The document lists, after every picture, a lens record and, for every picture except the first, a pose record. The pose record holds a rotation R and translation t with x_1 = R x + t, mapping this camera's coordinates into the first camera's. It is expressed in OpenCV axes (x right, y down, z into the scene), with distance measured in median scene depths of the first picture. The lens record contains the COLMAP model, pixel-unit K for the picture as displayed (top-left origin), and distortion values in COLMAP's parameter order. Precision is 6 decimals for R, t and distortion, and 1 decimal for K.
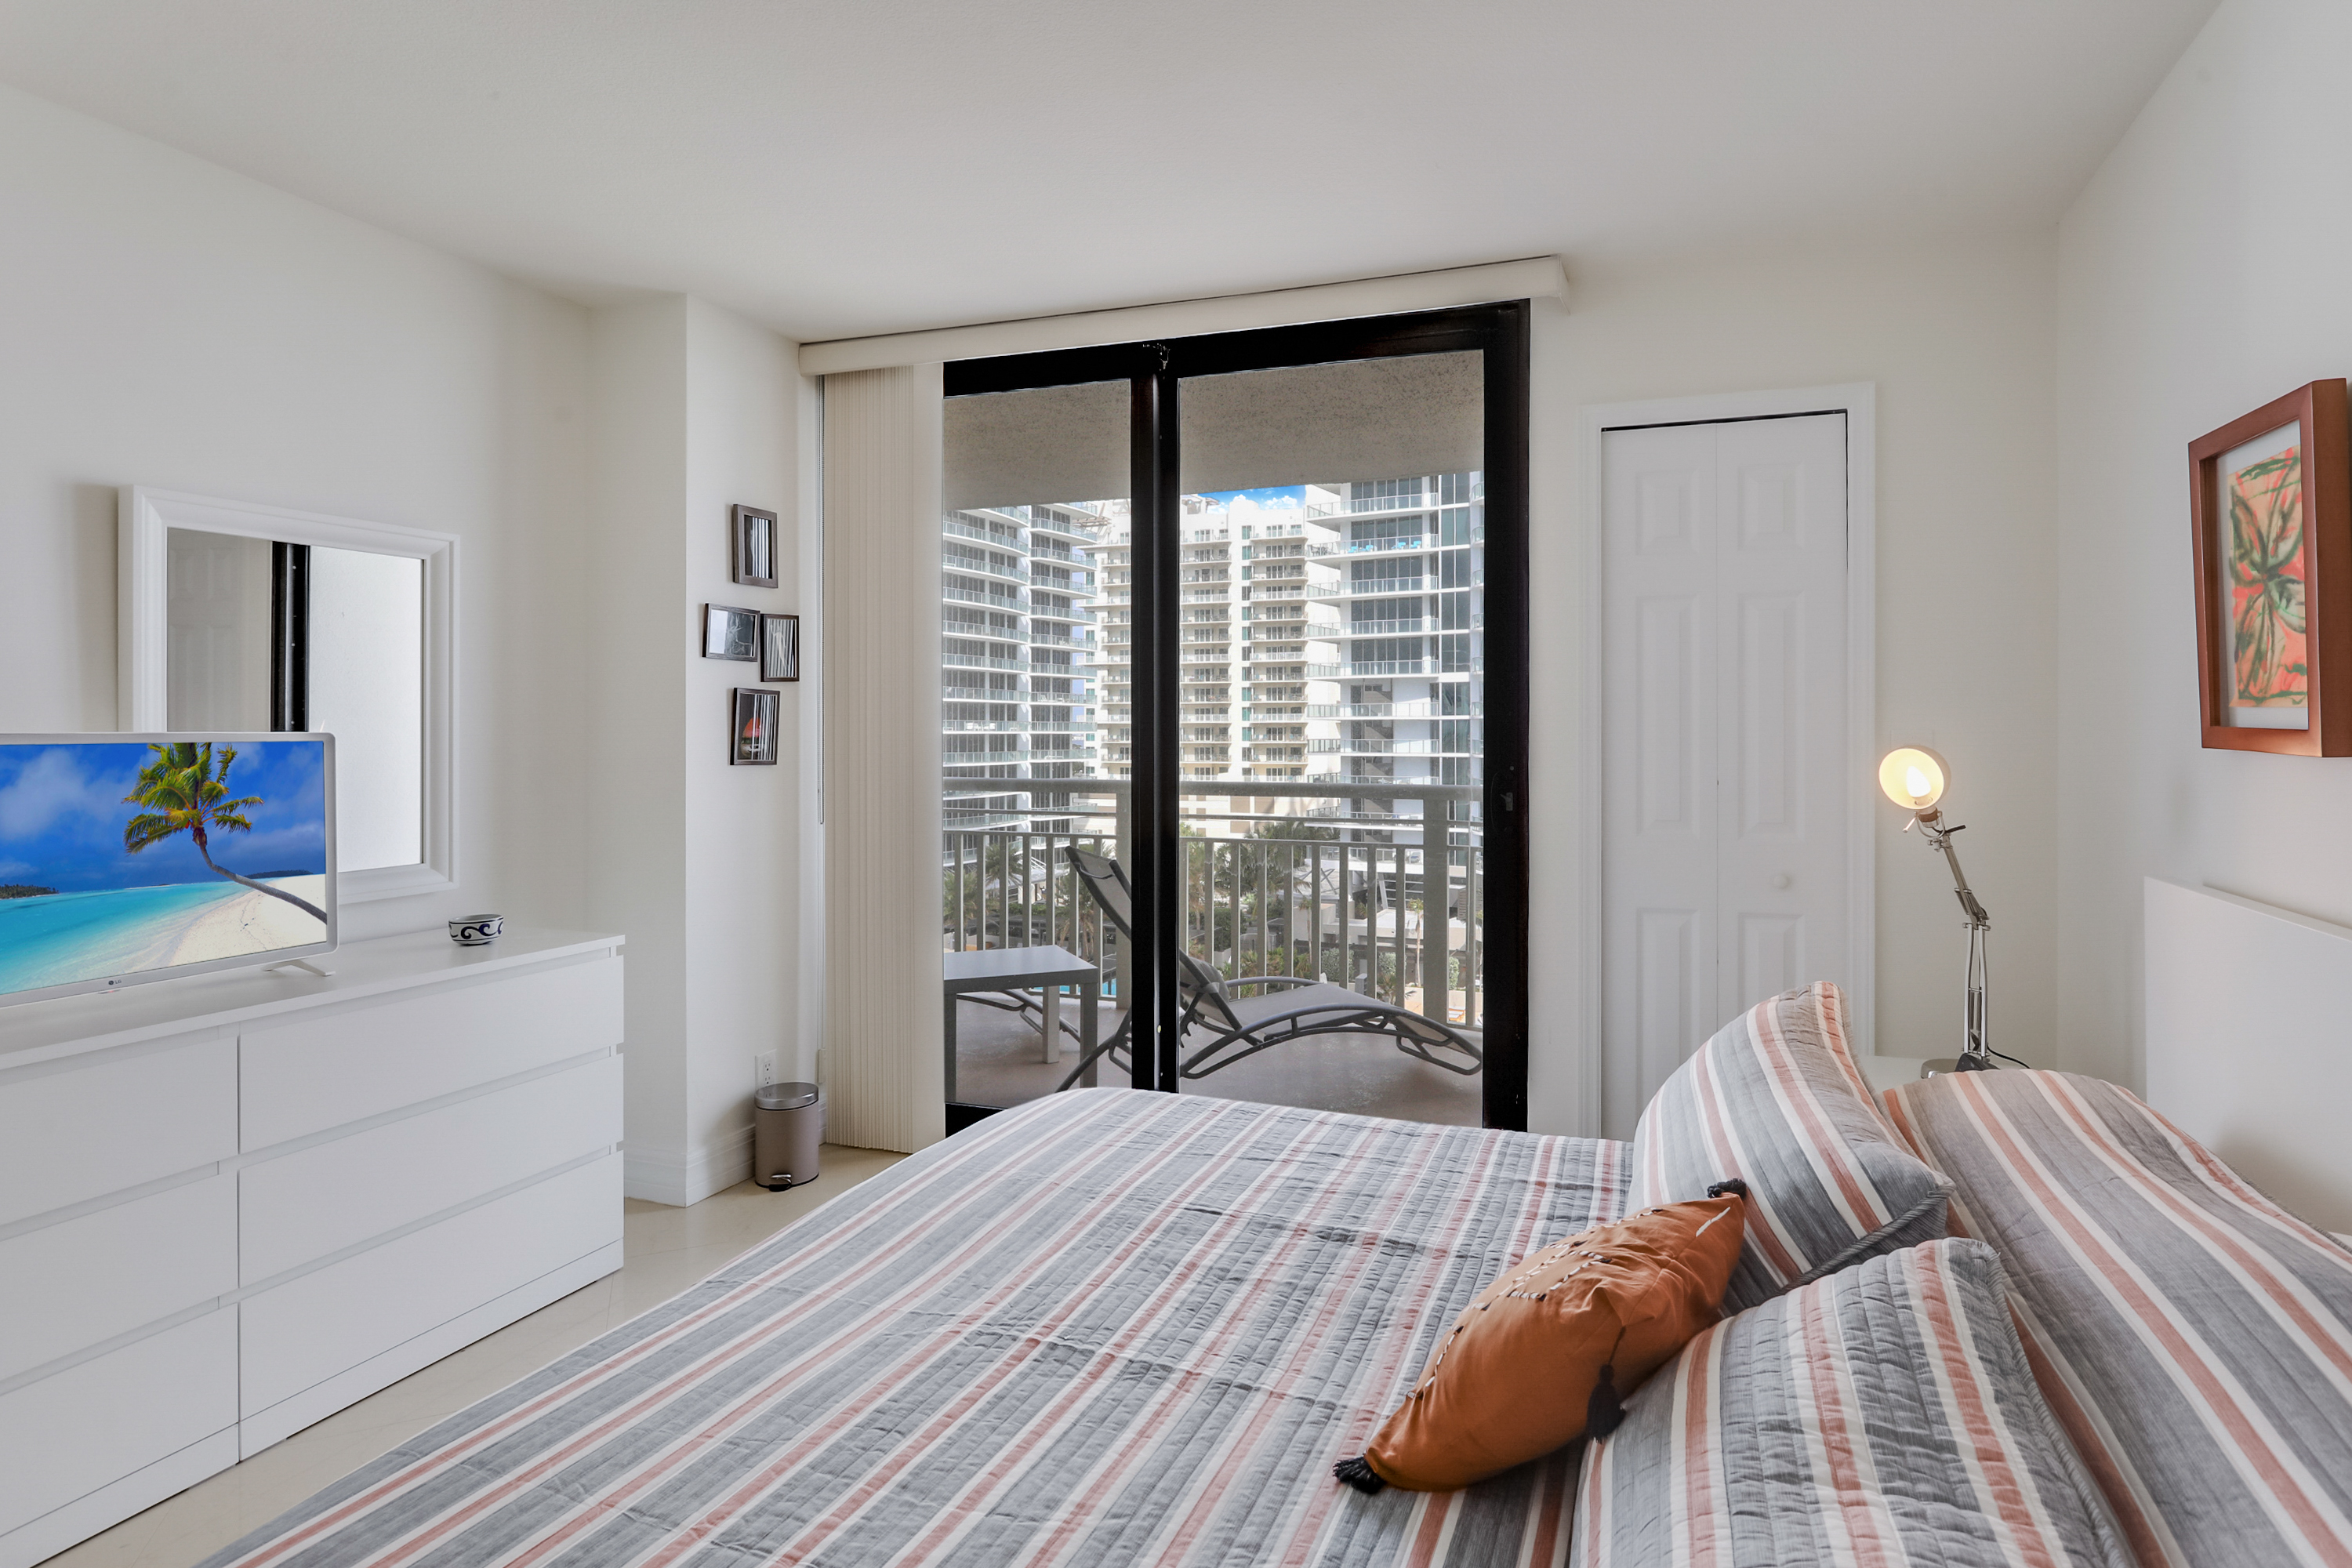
lens RADIAL K [[1240.0, 0, 1187.1], [0, 1240.0, 722.4], [0, 0, 1]] dist [0.018095, -0.000304]
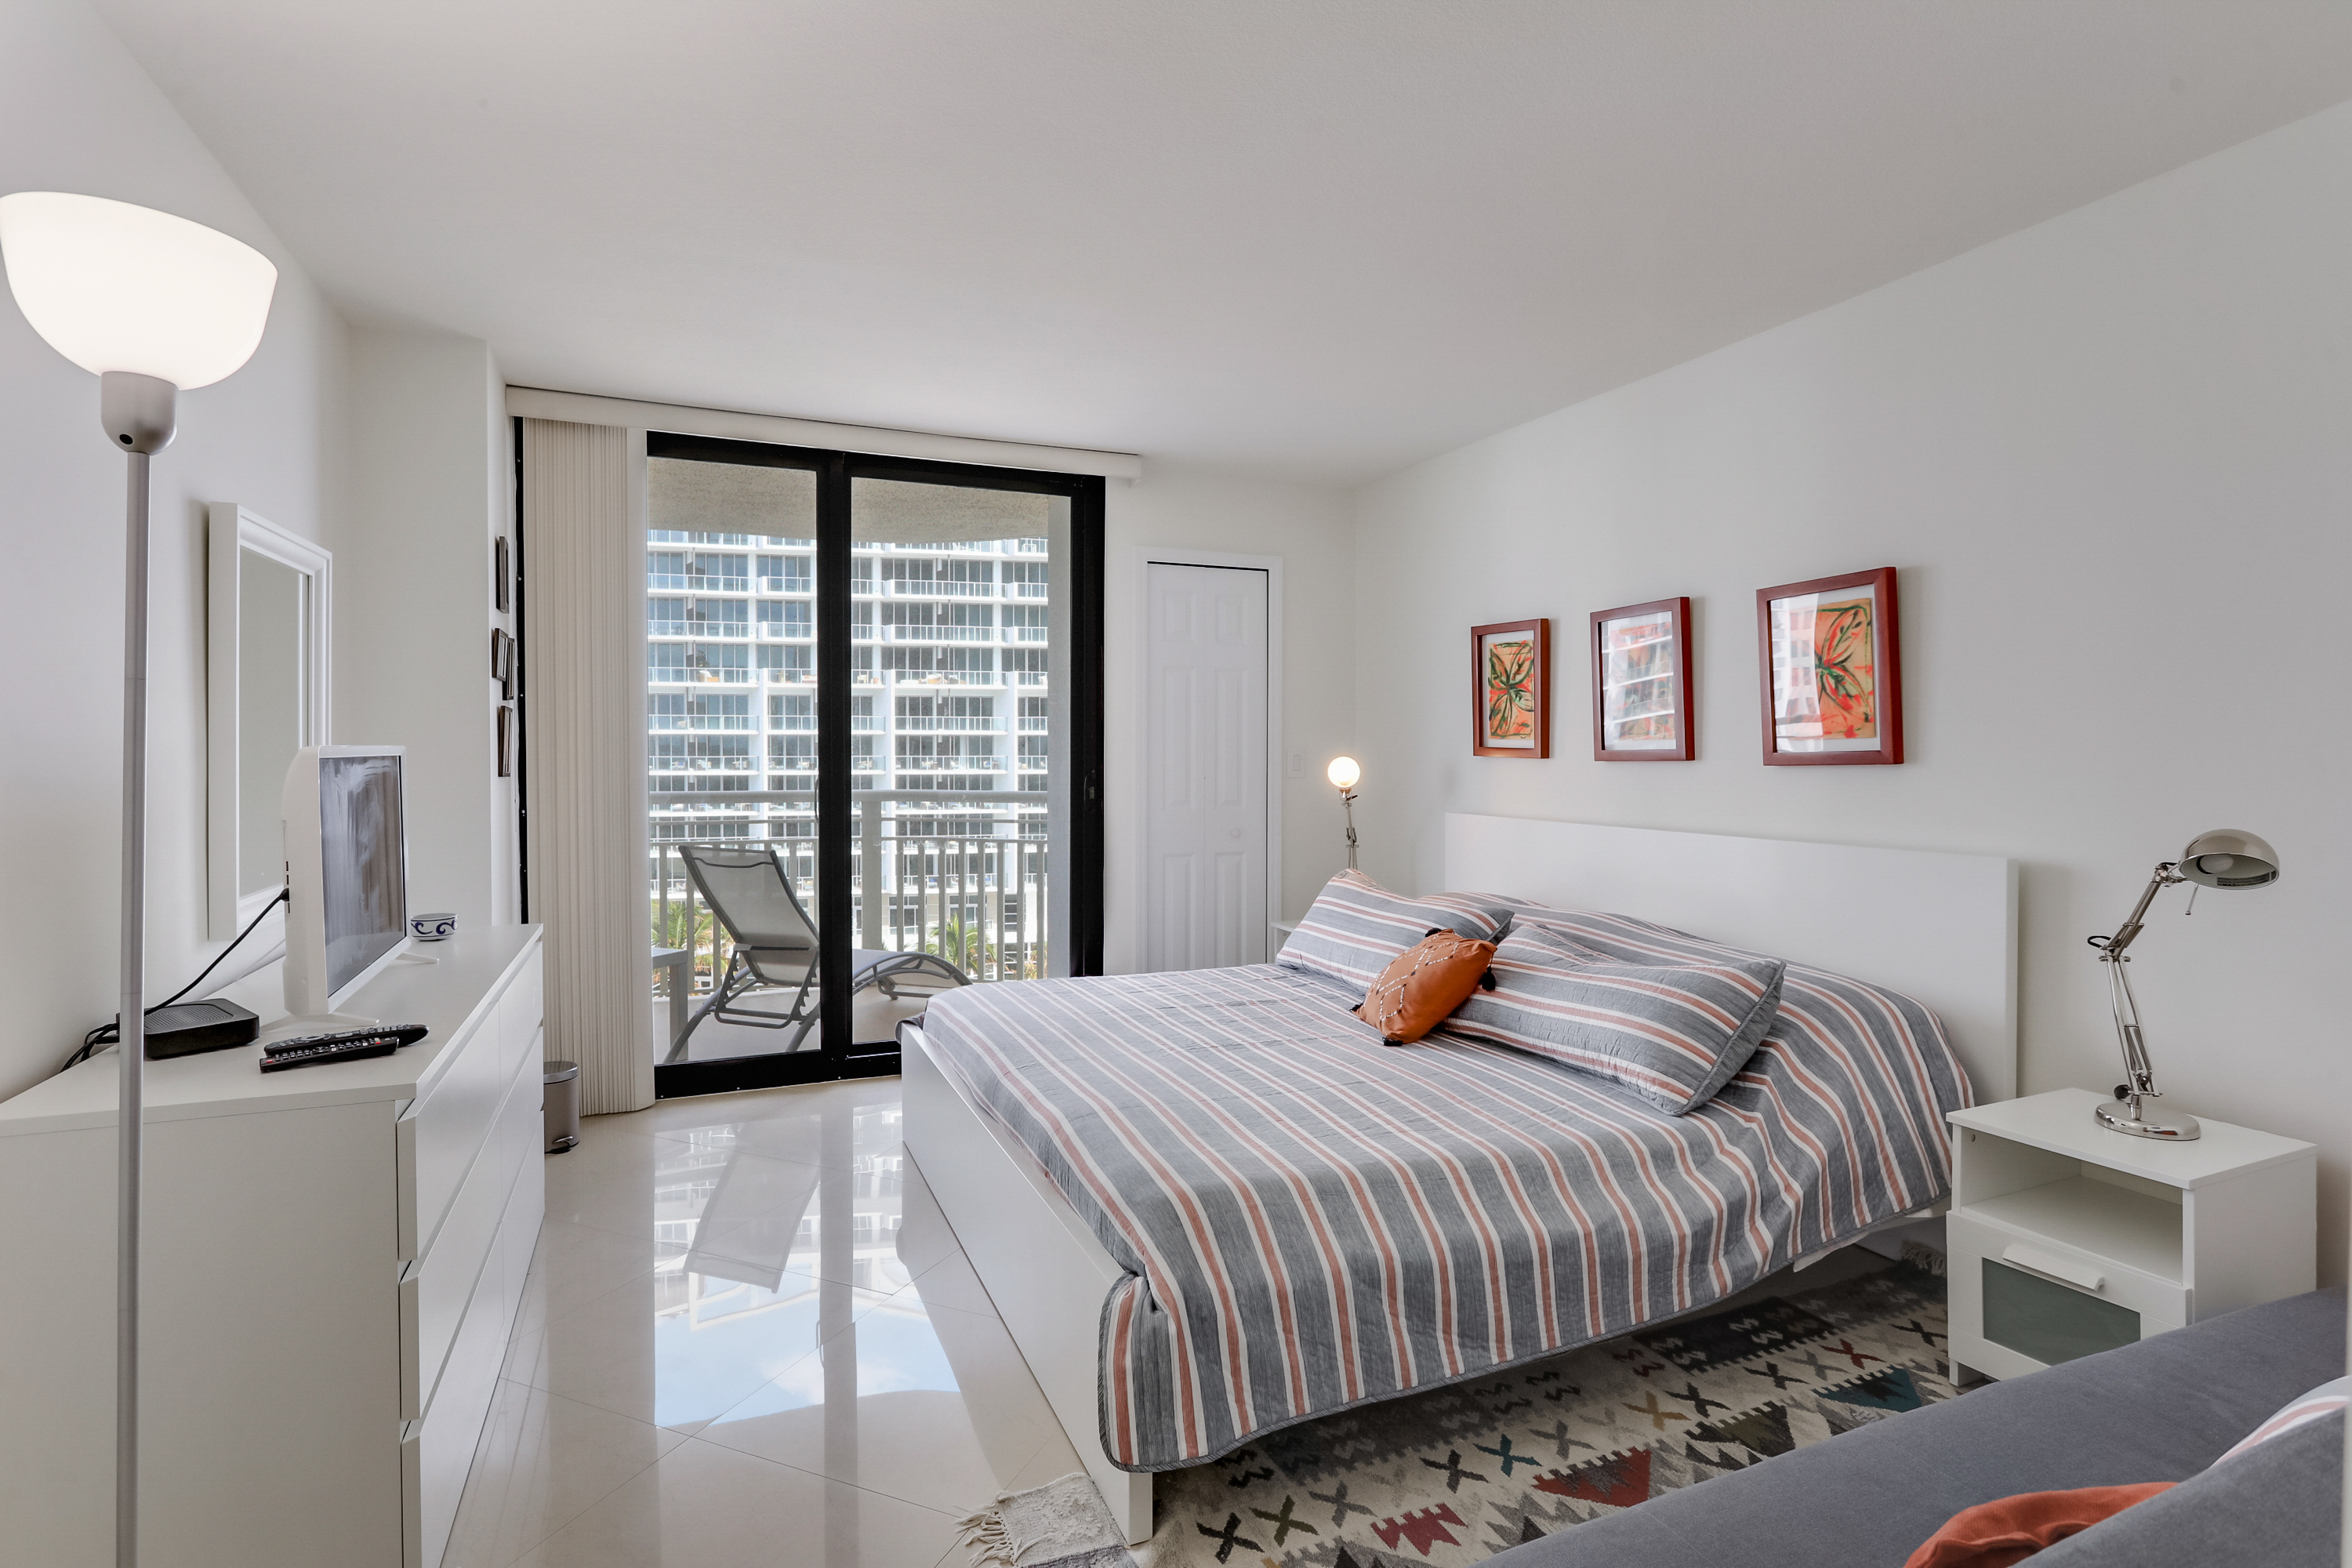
lens RADIAL K [[1243.6, 0, 1187.3], [0, 1243.6, 770.0], [0, 0, 1]] dist [-0.002251, 0.000020]
pose [[0.726753, -0.011882, 0.686796, -0.790063], [-0.003139, 0.999782, 0.020620, 0.000238], [-0.686892, -0.017142, 0.726558, -0.223487]]
